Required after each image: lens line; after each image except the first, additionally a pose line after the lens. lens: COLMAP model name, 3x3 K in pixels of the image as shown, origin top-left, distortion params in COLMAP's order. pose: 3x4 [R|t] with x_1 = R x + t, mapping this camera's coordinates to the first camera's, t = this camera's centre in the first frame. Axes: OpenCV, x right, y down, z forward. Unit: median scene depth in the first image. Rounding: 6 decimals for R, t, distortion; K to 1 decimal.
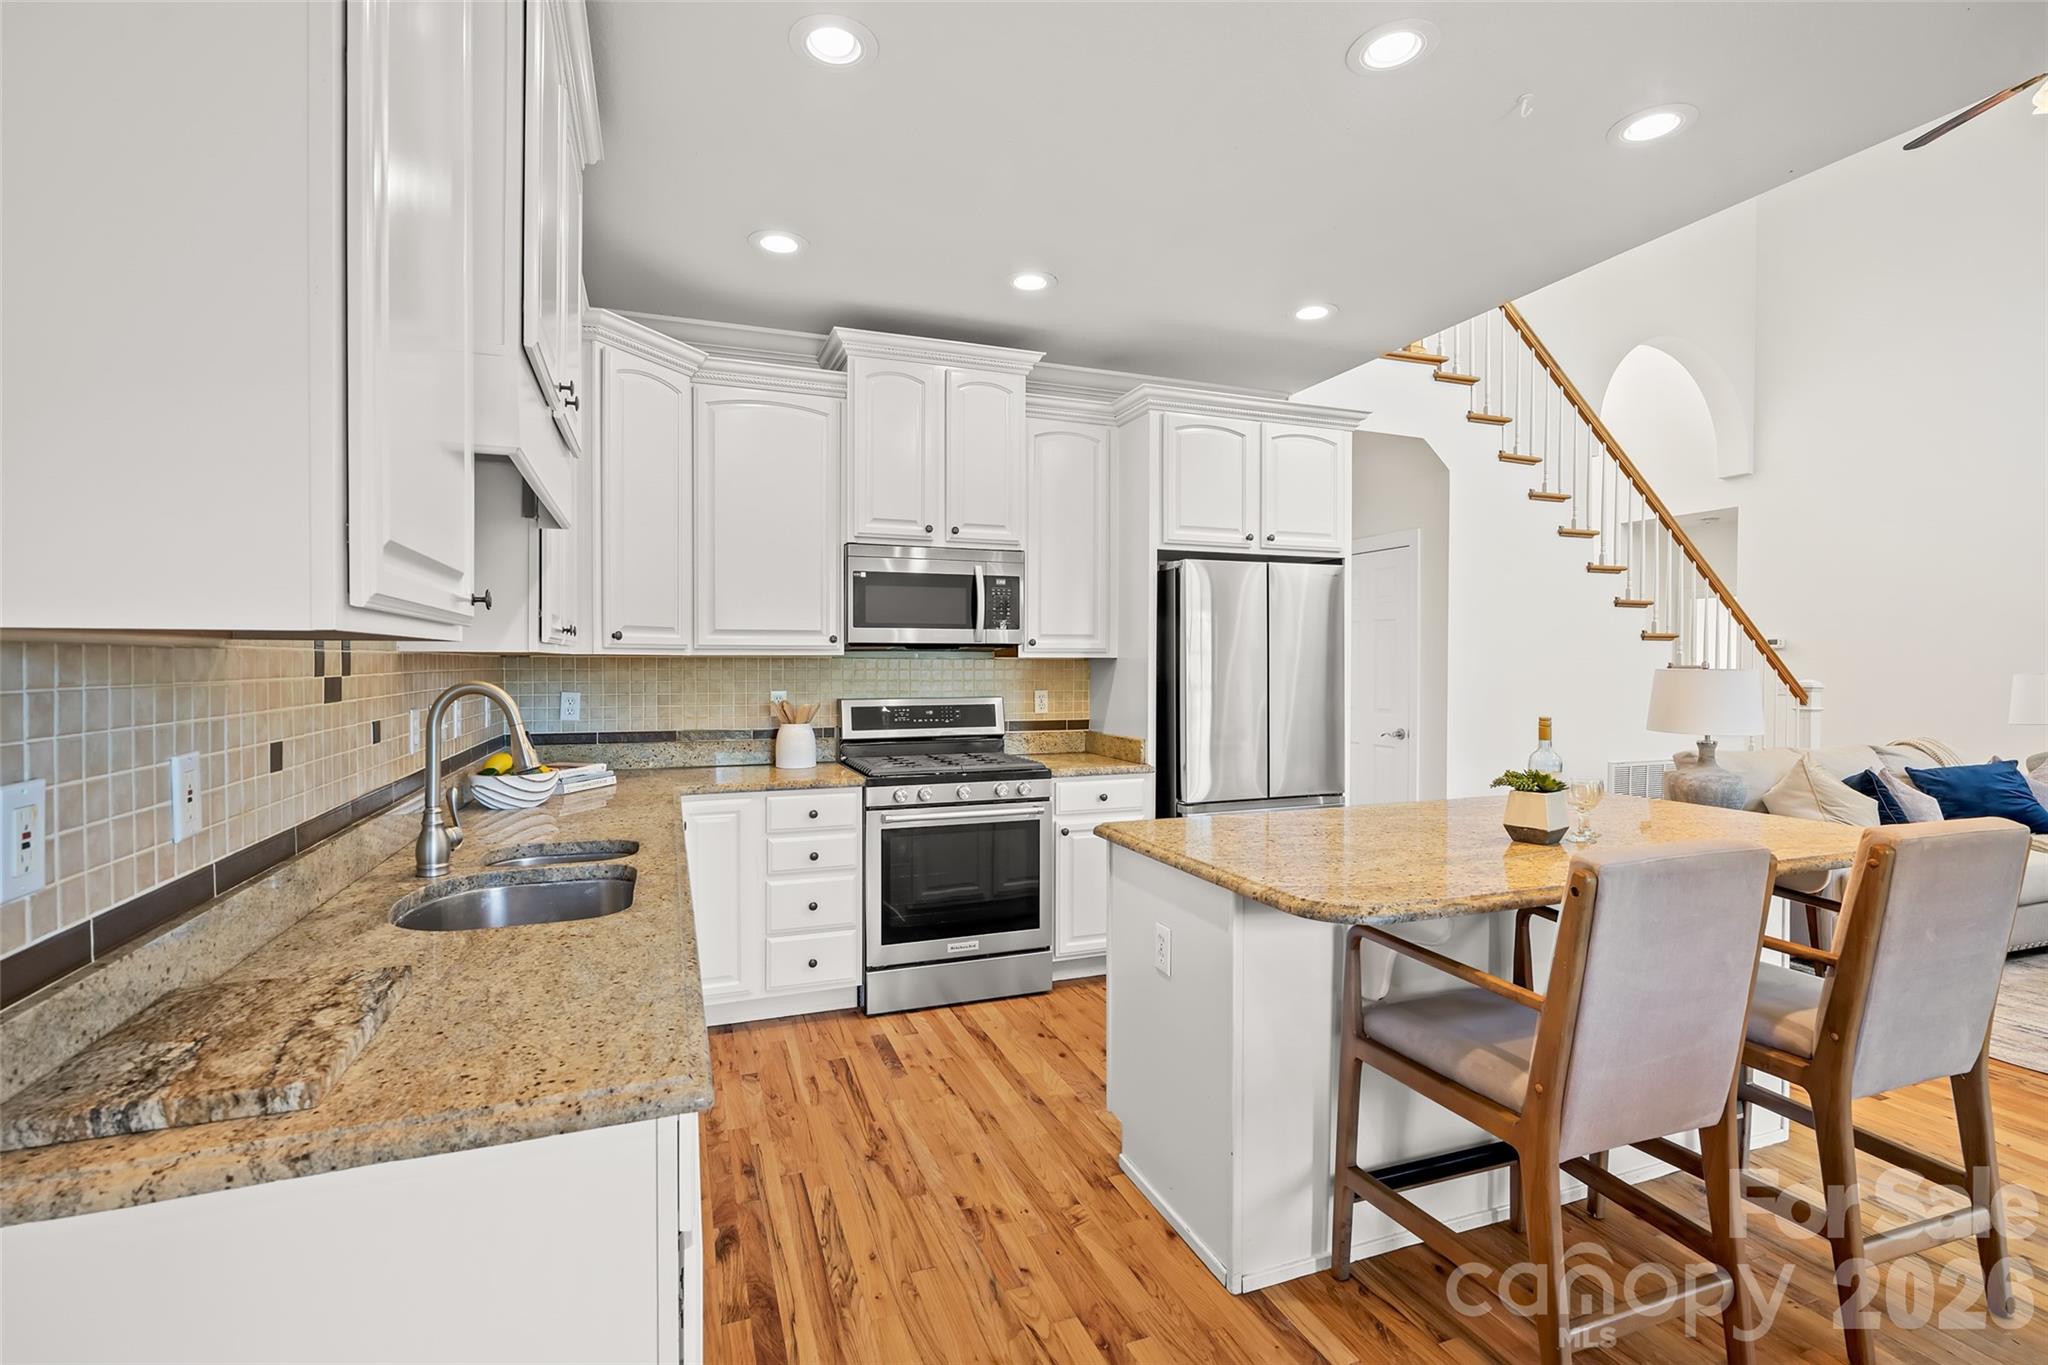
lens RADIAL K [[924.7, 0, 1016.0], [0, 924.7, 674.0], [0, 0, 1]] dist [-0.004333, 0.002874]
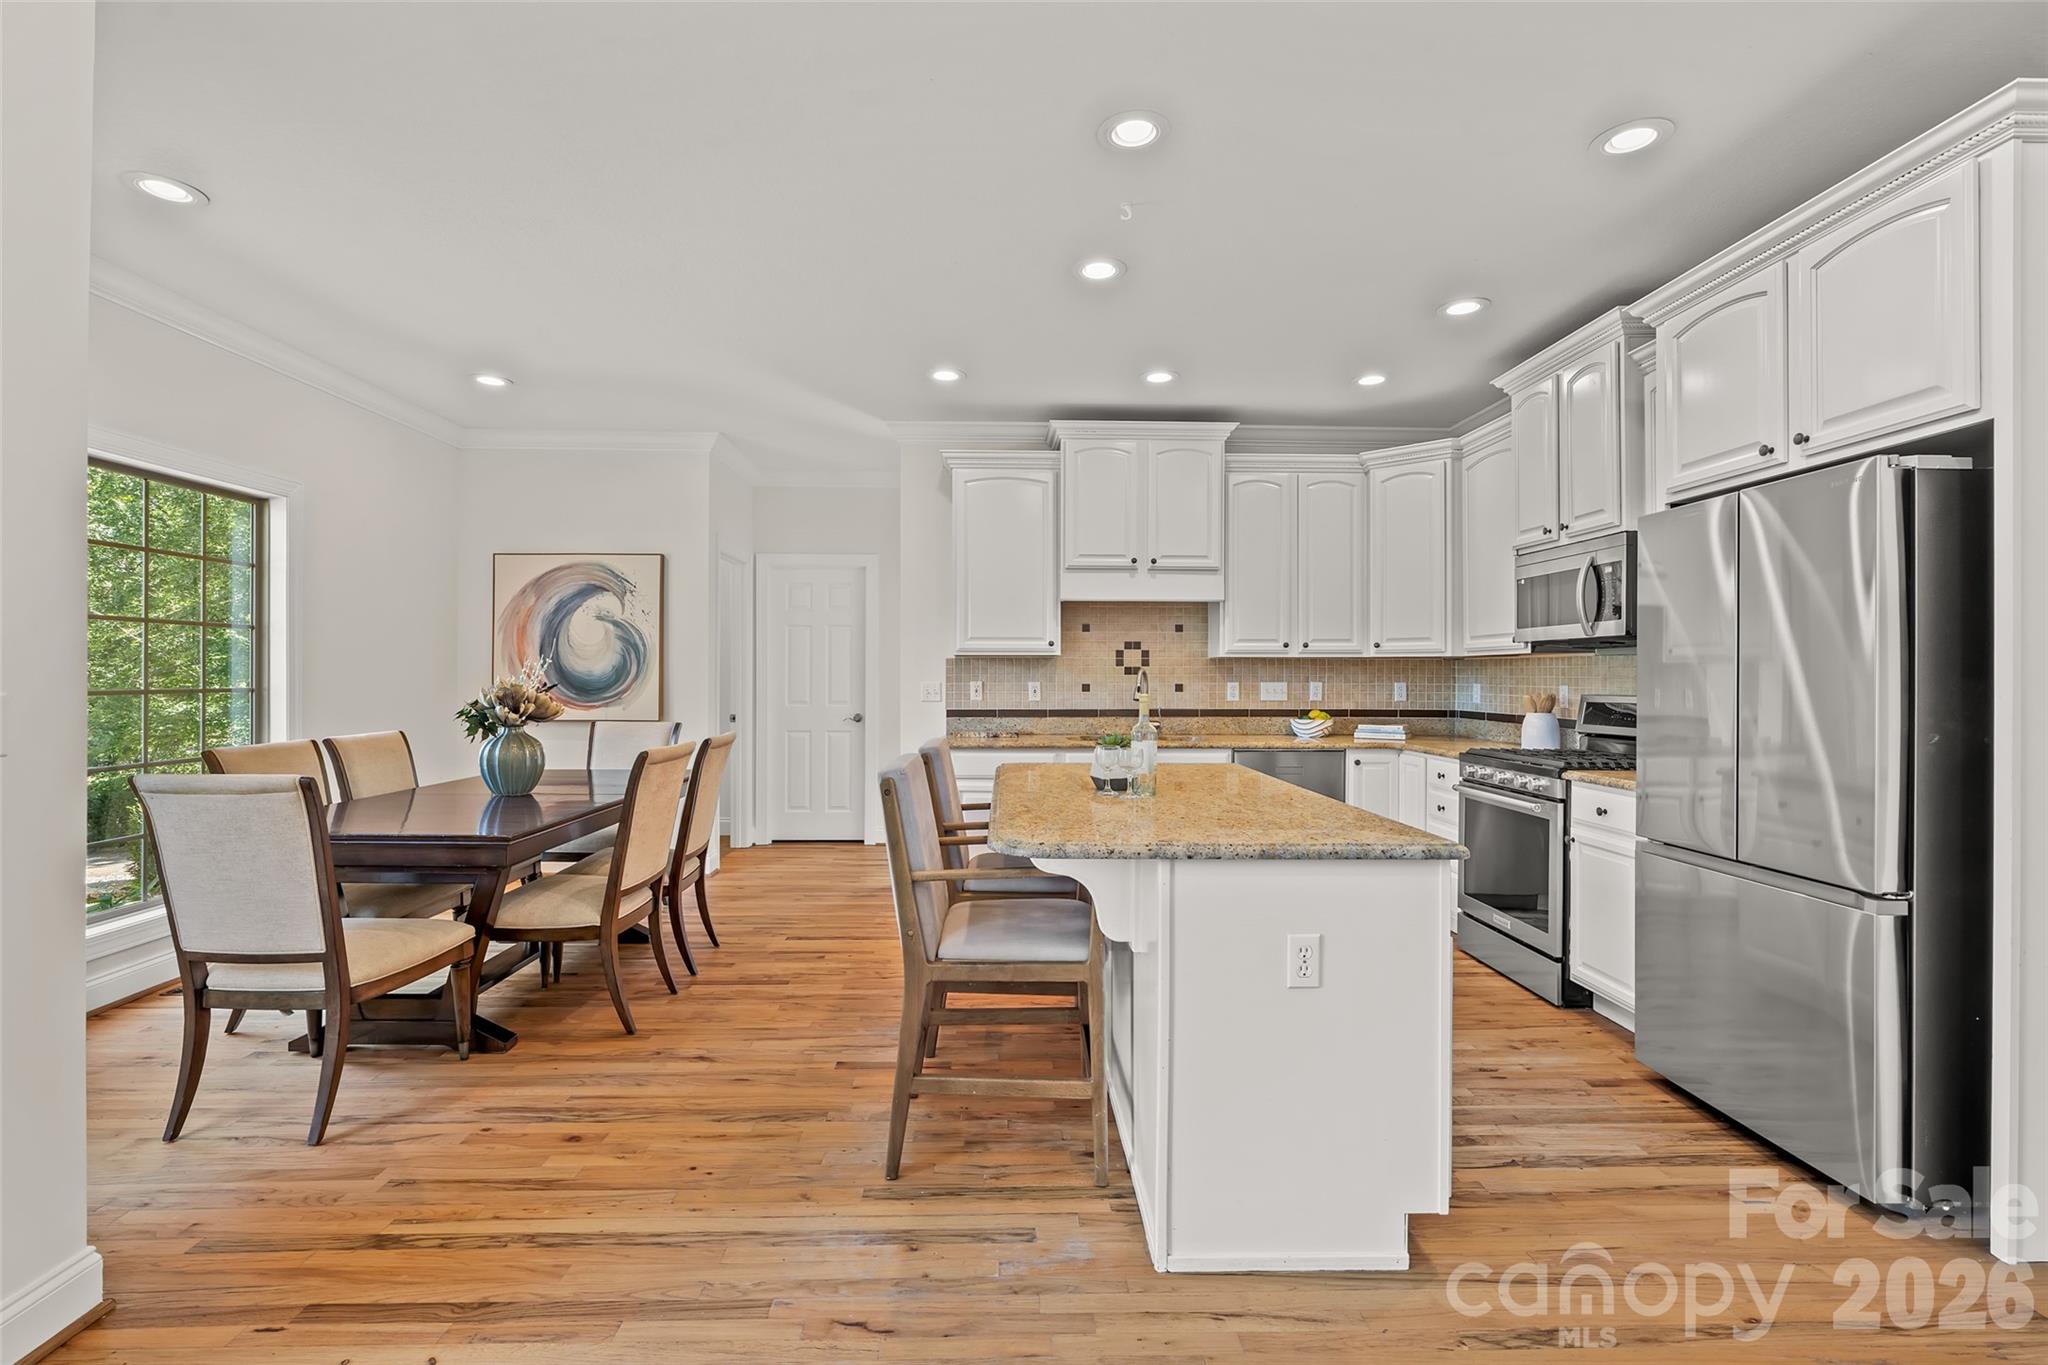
lens RADIAL K [[924.7, 0, 1020.2], [0, 924.7, 673.2], [0, 0, 1]] dist [-0.004333, 0.002874]
pose [[-0.330070, -0.003591, -0.943950, 0.946469], [-0.014690, 0.999891, 0.001333, 0.010731], [0.943842, 0.014306, -0.330087, 0.678106]]
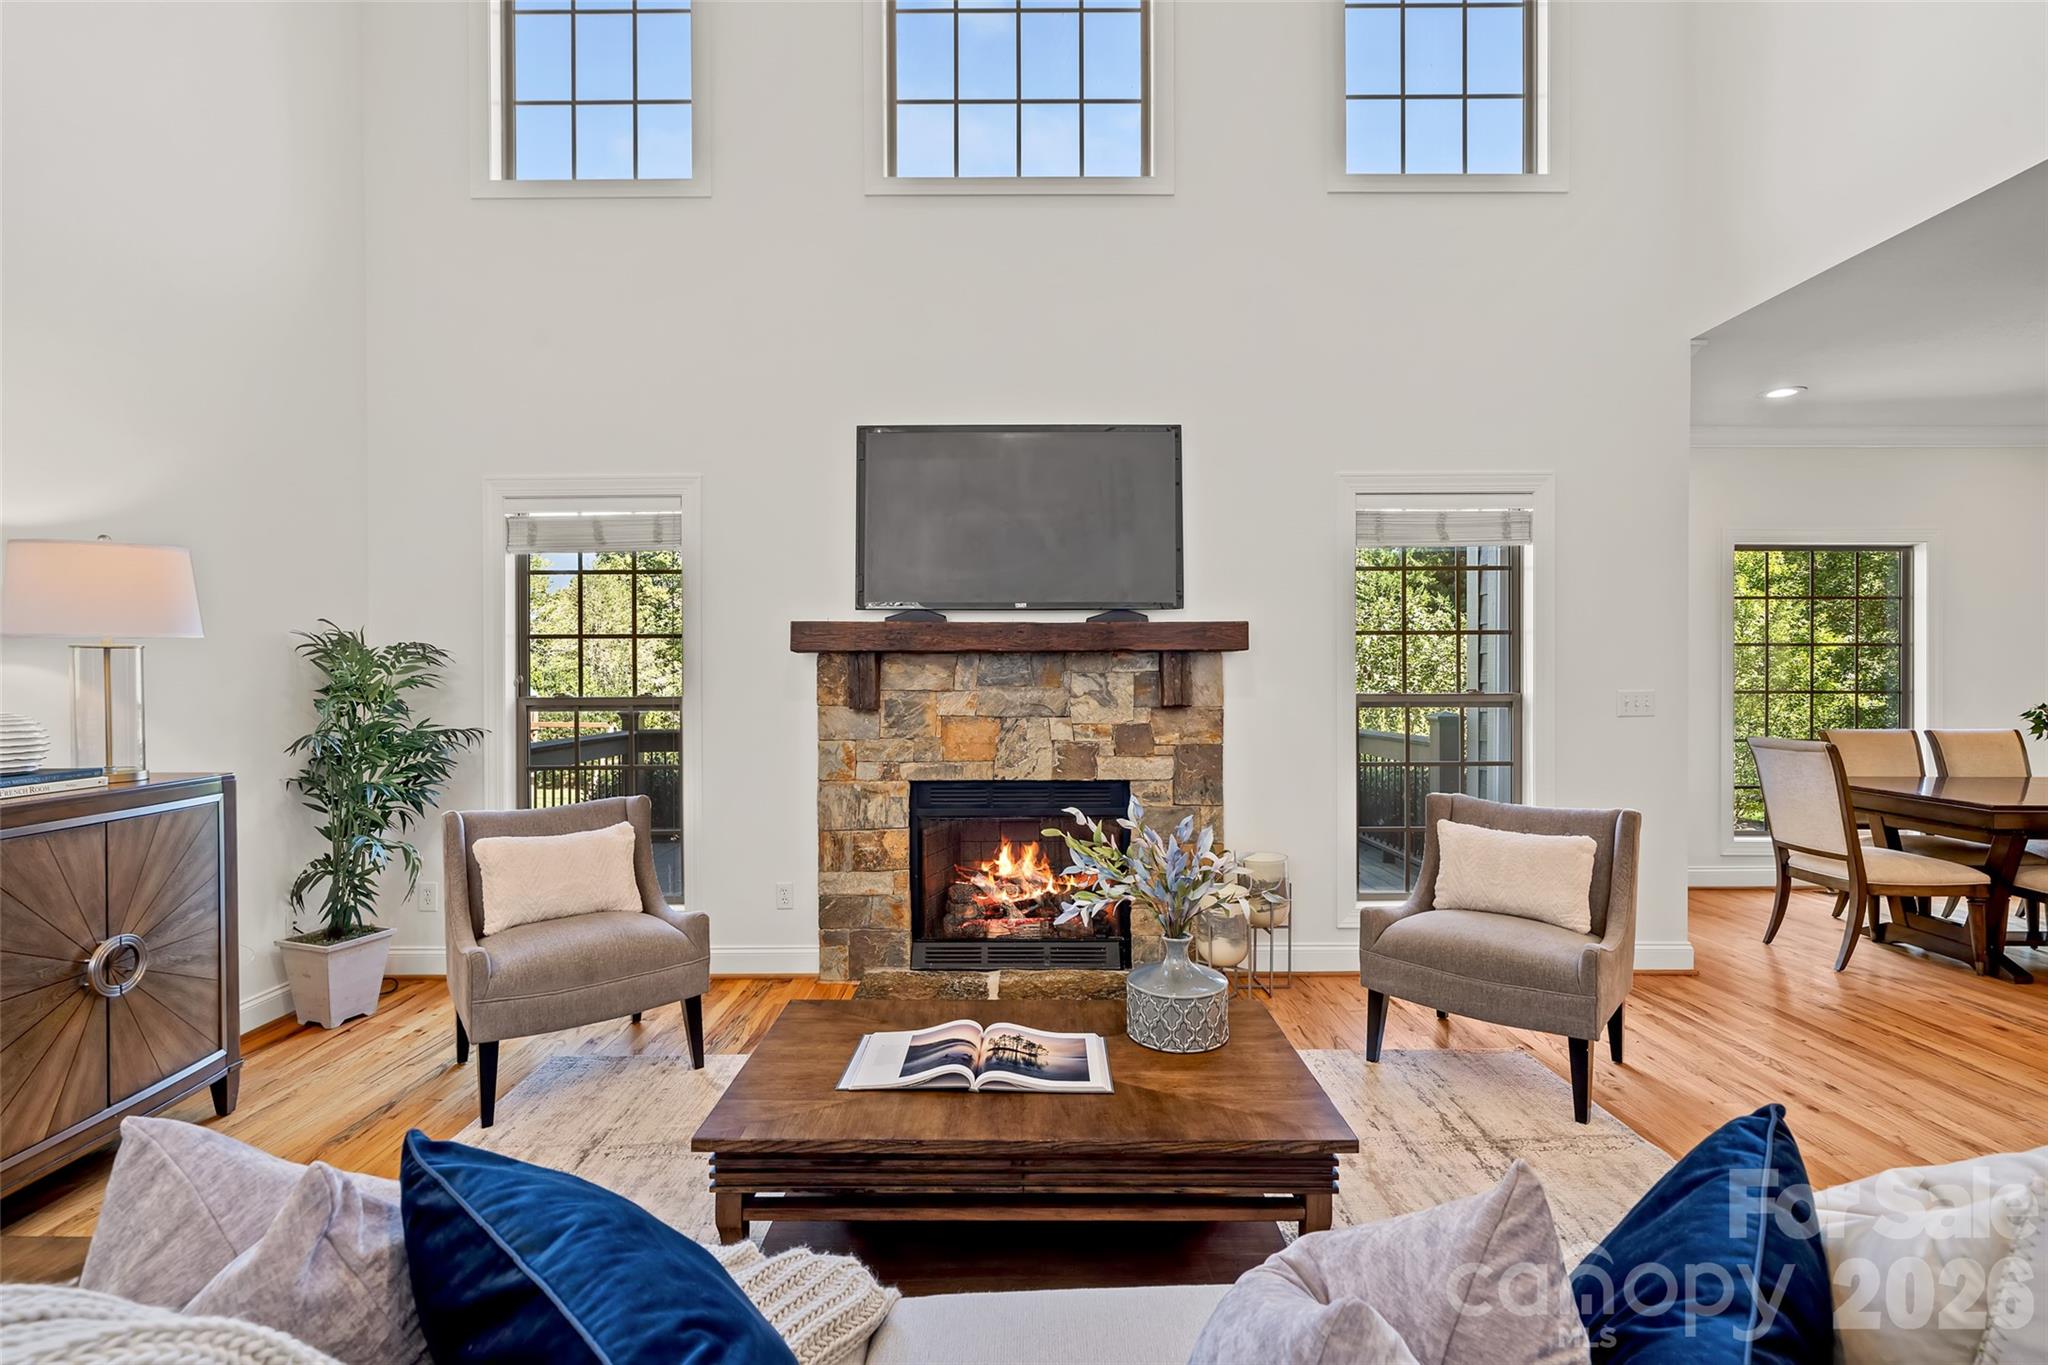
lens RADIAL K [[924.7, 0, 1033.9], [0, 924.7, 675.9], [0, 0, 1]] dist [-0.004333, 0.002874]
pose [[-0.938636, -0.001737, 0.344904, 0.987491], [0.002968, 0.999910, 0.013113, -0.001434], [-0.344896, 0.013333, -0.938546, 1.219139]]
